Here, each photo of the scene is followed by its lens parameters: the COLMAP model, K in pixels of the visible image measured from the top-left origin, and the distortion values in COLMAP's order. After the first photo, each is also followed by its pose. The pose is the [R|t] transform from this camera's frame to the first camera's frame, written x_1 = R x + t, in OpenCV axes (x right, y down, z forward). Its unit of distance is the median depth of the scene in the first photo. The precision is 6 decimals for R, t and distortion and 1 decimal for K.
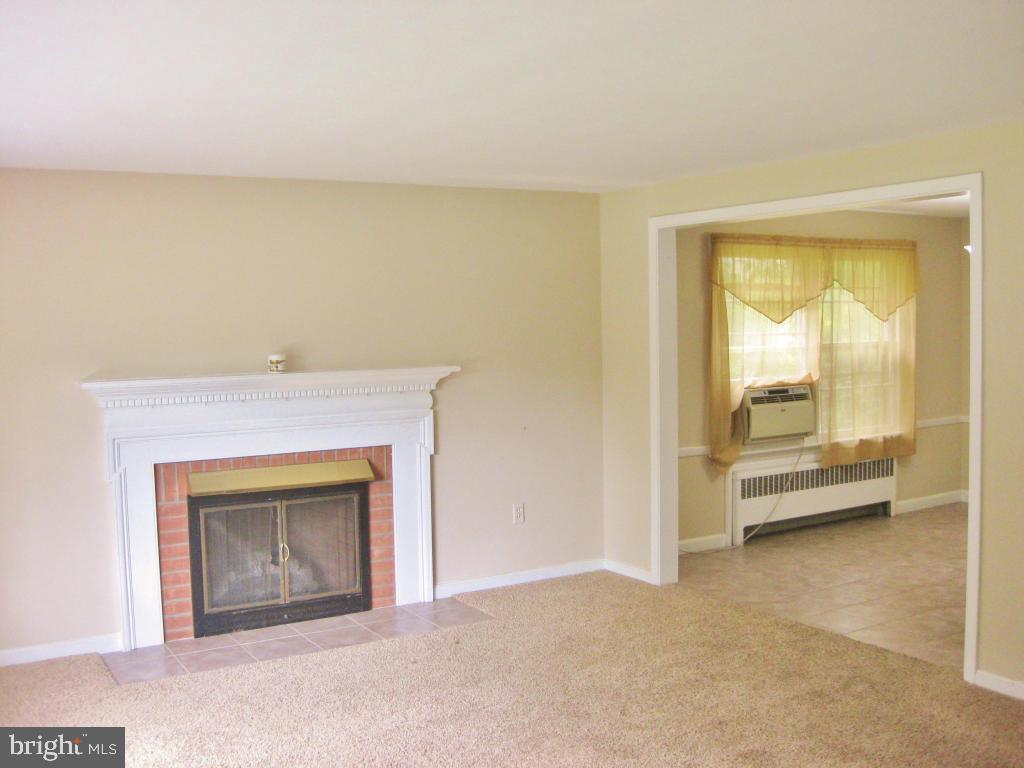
lens RADIAL K [[1043.5, 0, 512.0], [0, 1043.5, 384.0], [0, 0, 1]] dist [-0.186162, 0.154724]
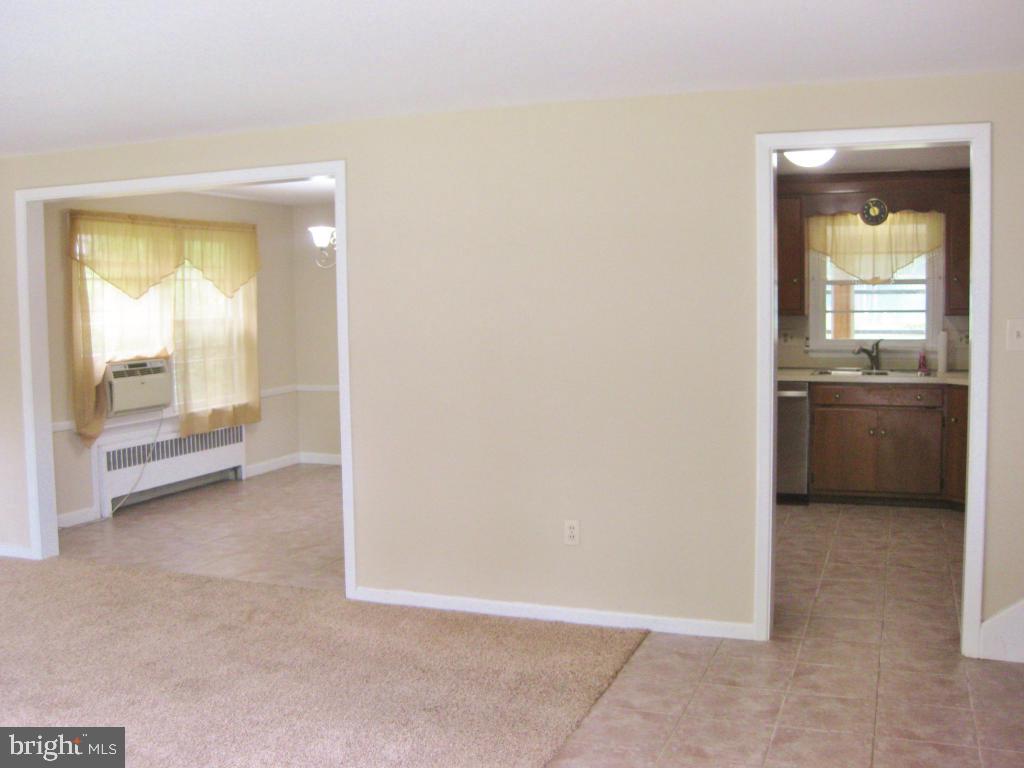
lens RADIAL K [[1043.5, 0, 512.0], [0, 1043.5, 384.0], [0, 0, 1]] dist [-0.186162, 0.154724]
pose [[0.787450, -0.041661, 0.614969, -0.077080], [0.037045, 0.999108, 0.020248, 0.019405], [-0.615264, 0.006837, 0.788291, -0.039492]]
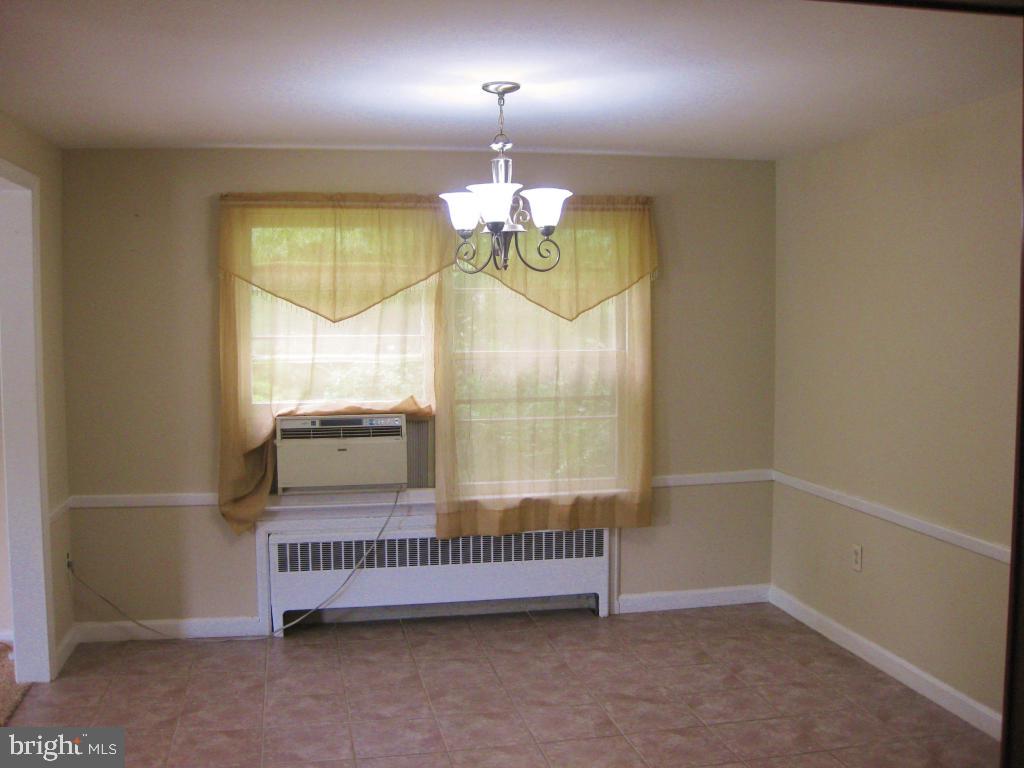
lens RADIAL K [[1043.5, 0, 512.0], [0, 1043.5, 384.0], [0, 0, 1]] dist [-0.186162, 0.154724]
pose [[0.943434, 0.038583, -0.329308, 0.596503], [-0.034816, 0.999243, 0.017331, -0.033982], [0.329728, -0.004885, 0.944063, 0.390366]]
